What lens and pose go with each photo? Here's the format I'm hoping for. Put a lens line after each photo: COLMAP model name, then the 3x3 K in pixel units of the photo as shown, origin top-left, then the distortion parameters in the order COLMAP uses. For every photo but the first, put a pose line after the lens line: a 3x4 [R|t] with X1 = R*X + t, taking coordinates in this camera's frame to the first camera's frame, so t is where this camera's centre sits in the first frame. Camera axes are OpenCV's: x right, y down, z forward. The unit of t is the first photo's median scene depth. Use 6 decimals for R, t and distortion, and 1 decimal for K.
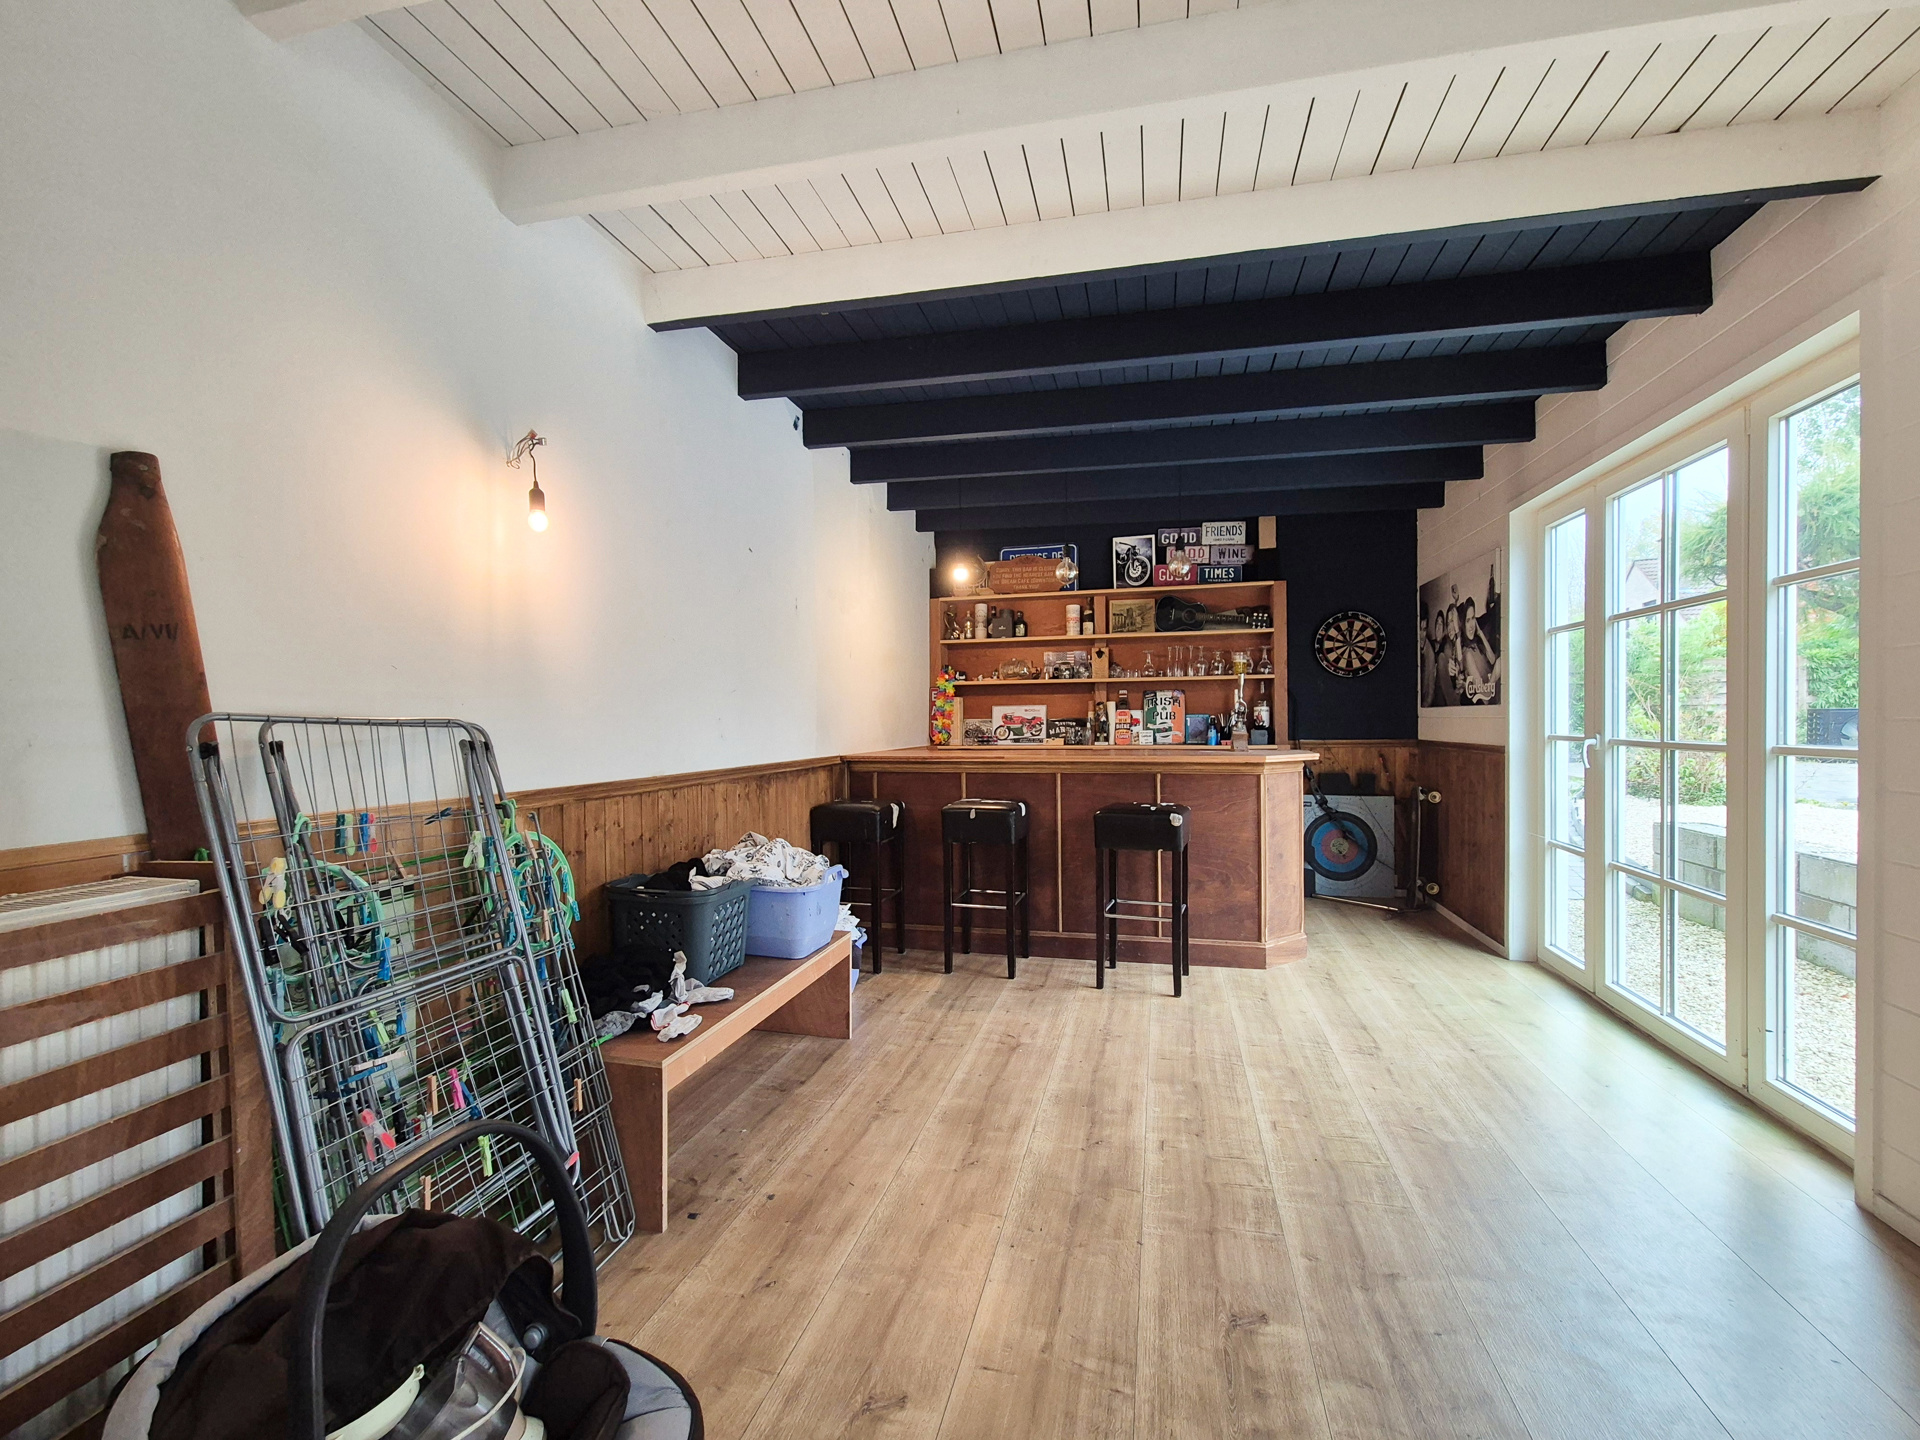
lens RADIAL K [[774.9, 0, 963.9], [0, 774.9, 730.7], [0, 0, 1]] dist [0.008106, 0.000876]
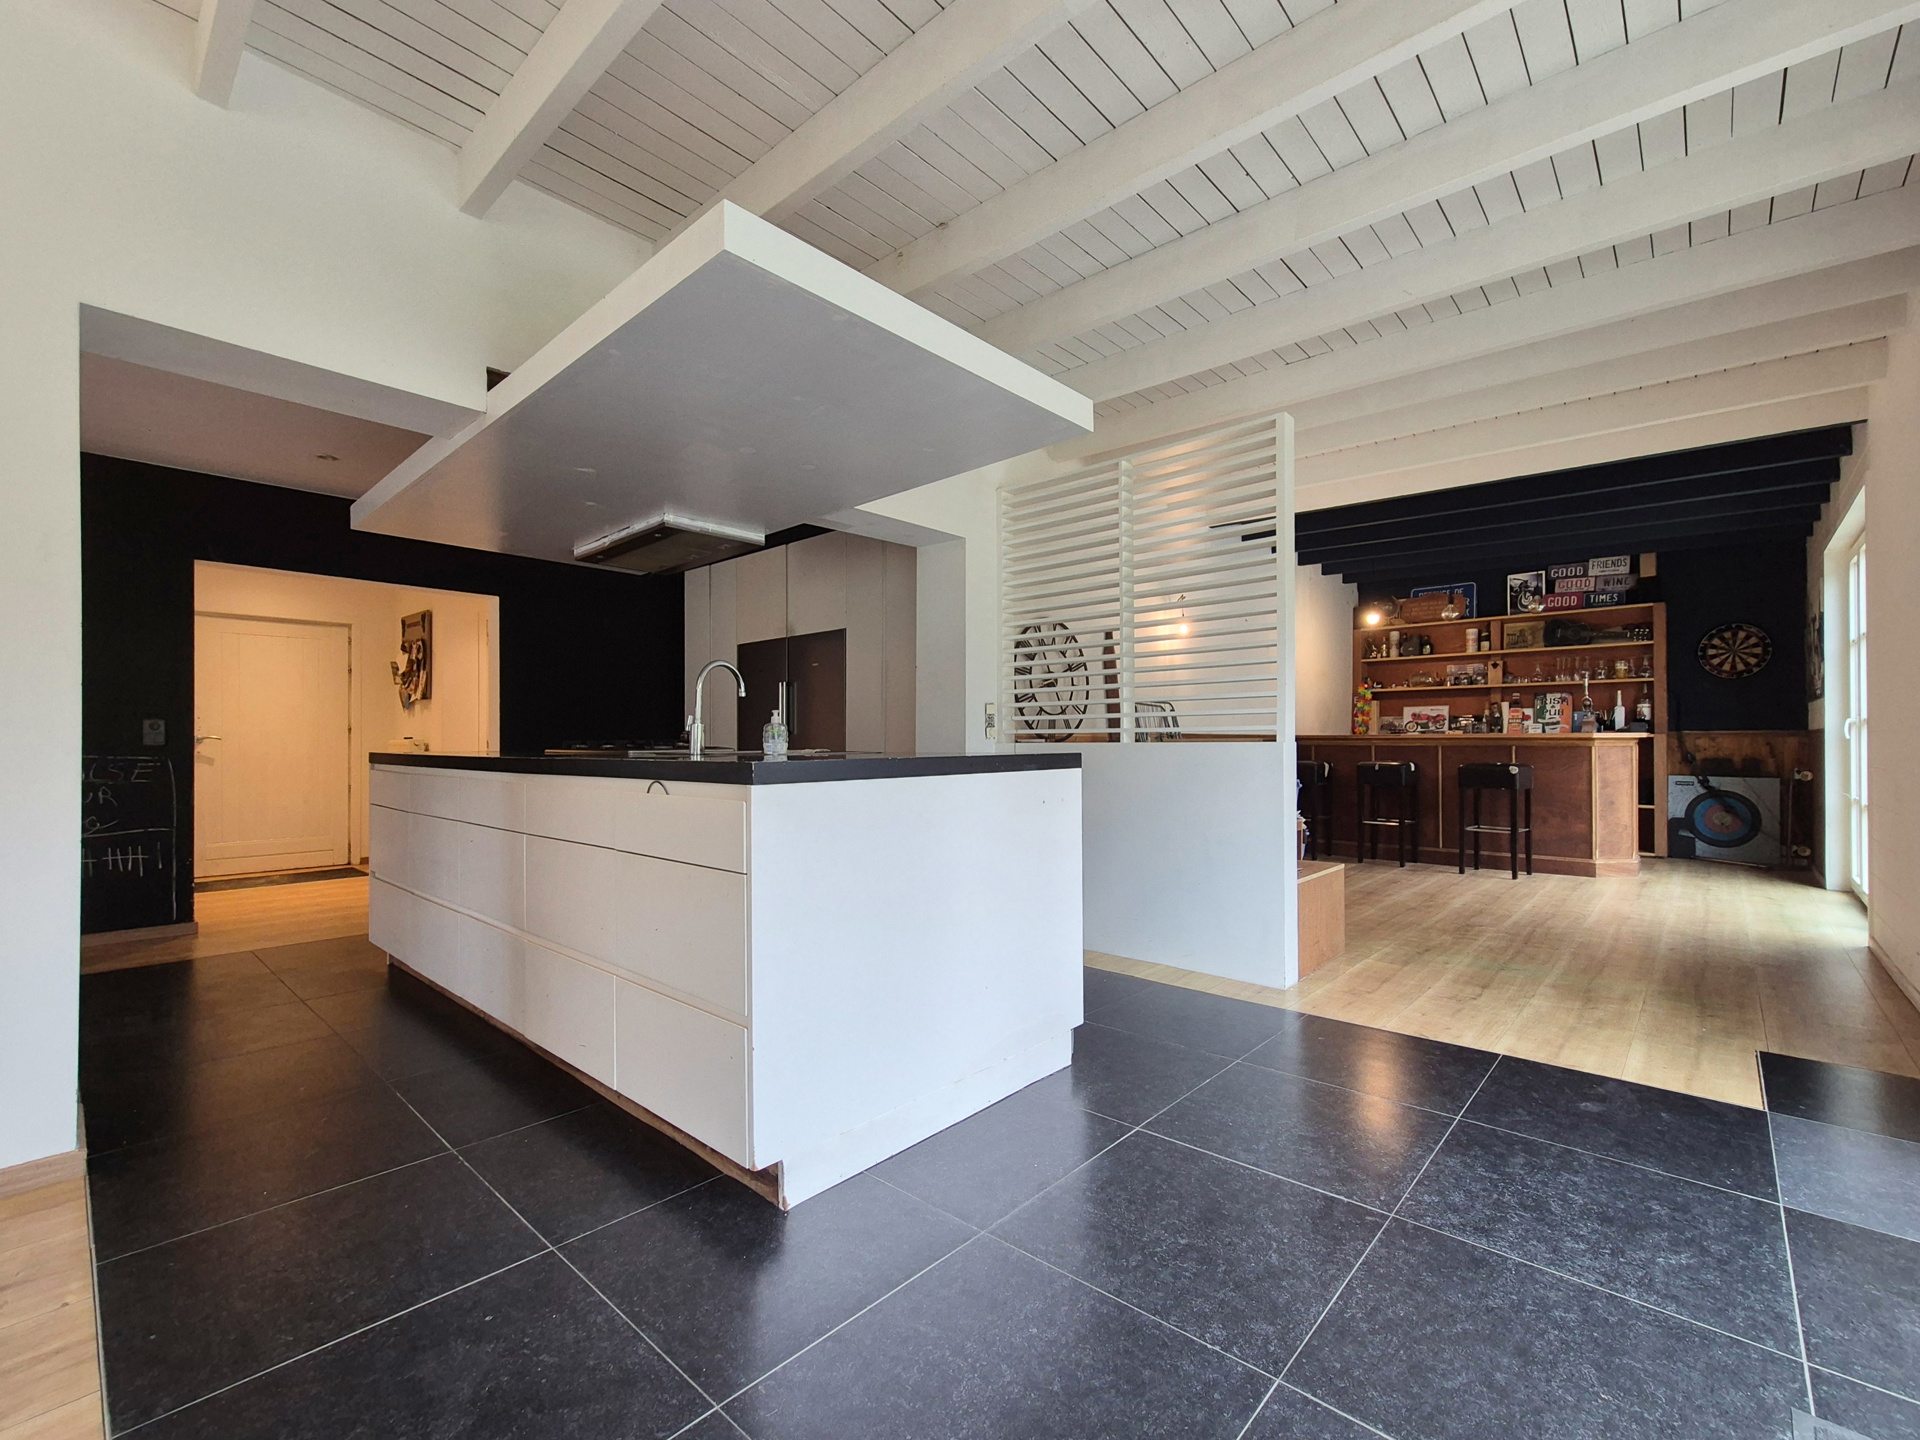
lens RADIAL K [[836.1, 0, 965.1], [0, 836.1, 737.8], [0, 0, 1]] dist [-0.015552, -0.000236]
pose [[0.881567, 0.004678, -0.472036, 0.051018], [-0.012378, 0.999836, -0.013208, 0.052953], [0.471897, 0.017486, 0.881480, -0.664185]]
